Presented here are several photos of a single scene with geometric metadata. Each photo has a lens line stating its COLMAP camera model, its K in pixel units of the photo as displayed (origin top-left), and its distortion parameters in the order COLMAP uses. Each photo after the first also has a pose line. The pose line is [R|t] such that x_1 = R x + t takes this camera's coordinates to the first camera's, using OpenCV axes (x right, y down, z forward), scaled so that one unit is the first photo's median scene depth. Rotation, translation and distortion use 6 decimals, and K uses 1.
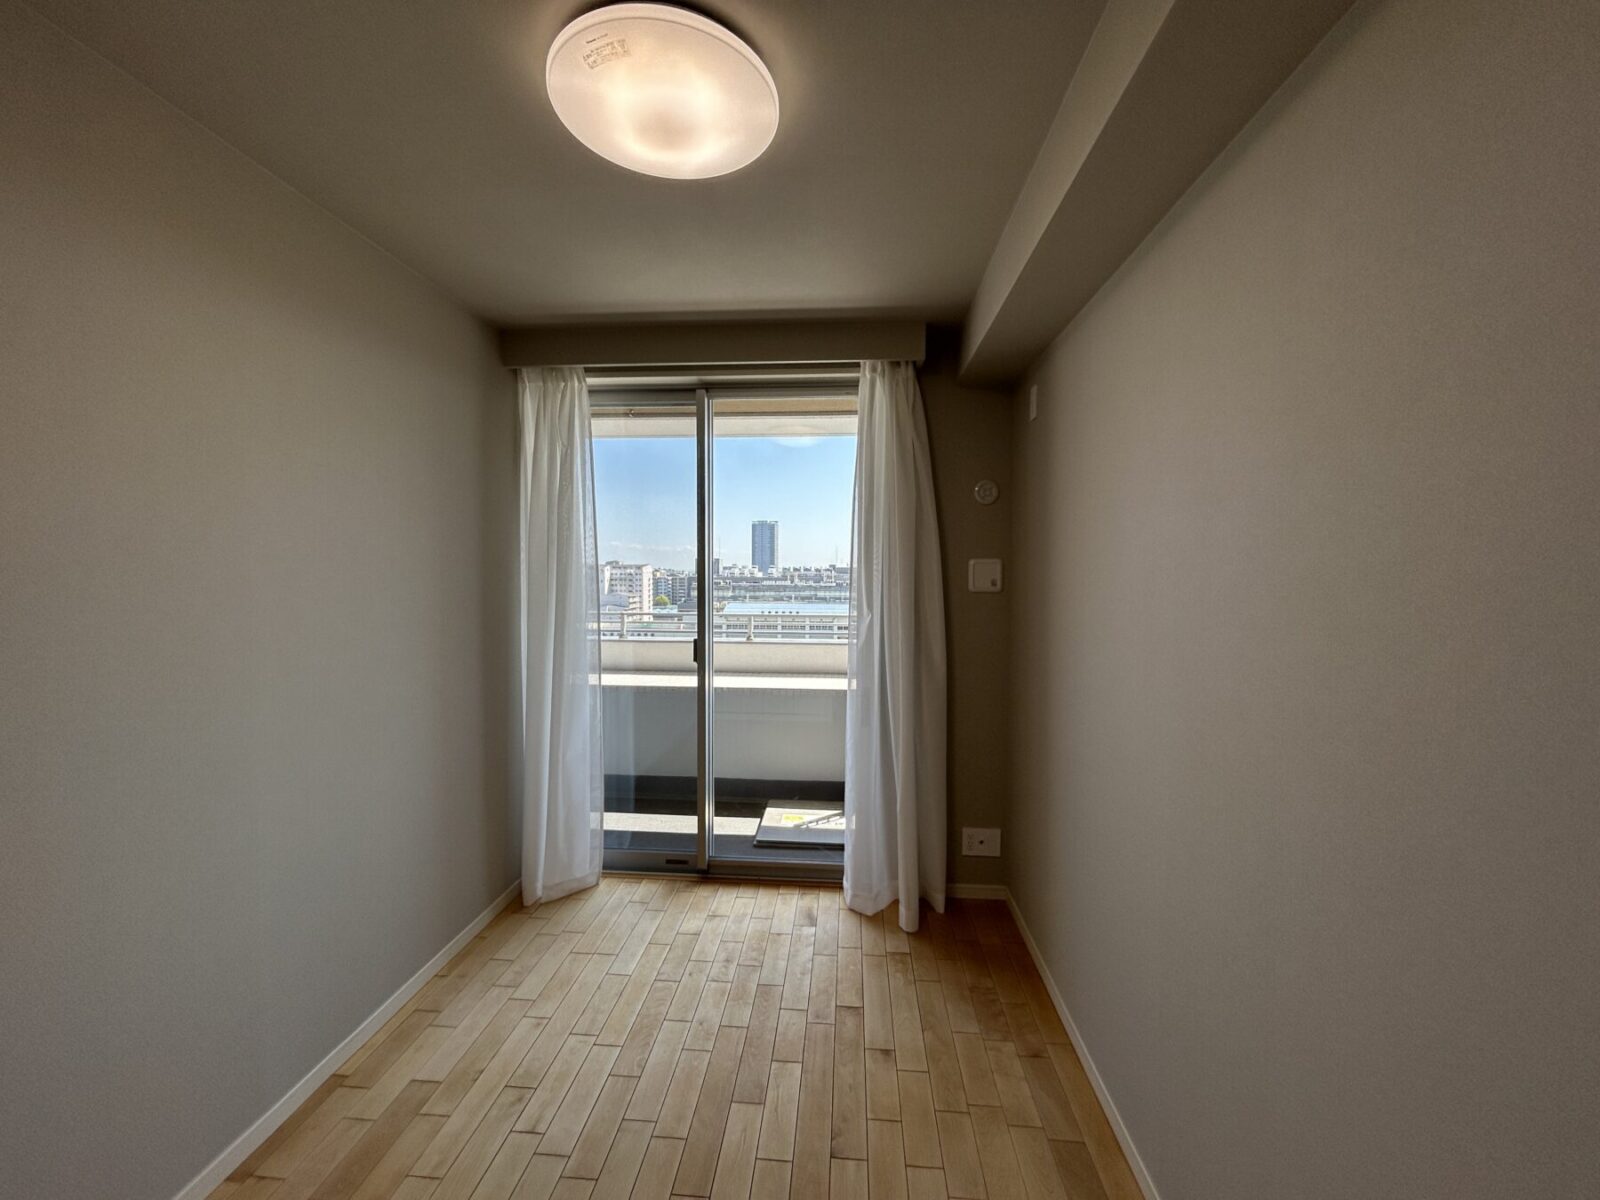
lens RADIAL K [[647.0, 0, 800.4], [0, 647.0, 599.1], [0, 0, 1]] dist [-0.001439, 0.000871]
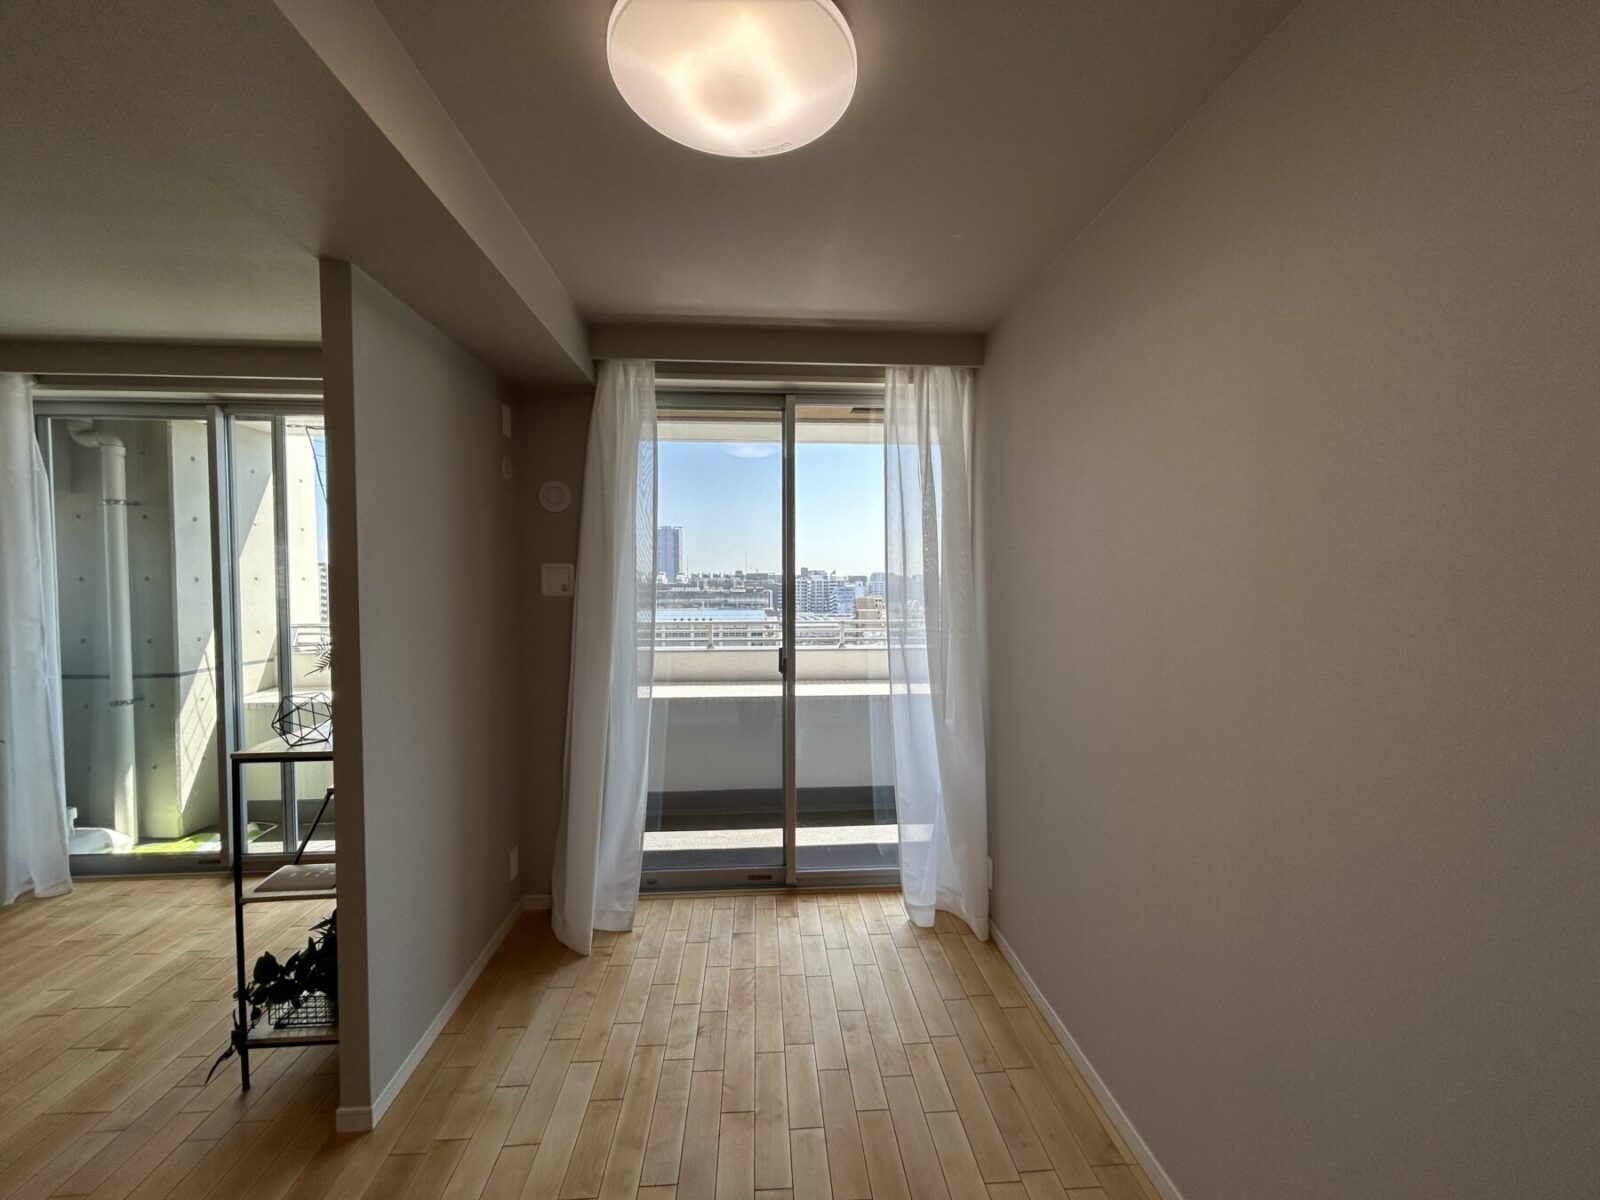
lens RADIAL K [[647.0, 0, 802.4], [0, 647.0, 593.0], [0, 0, 1]] dist [-0.001439, 0.000871]
pose [[0.988938, -0.009516, 0.148026, -0.212009], [0.012288, 0.999766, -0.017825, -0.002335], [-0.147822, 0.019447, 0.988823, 0.016443]]
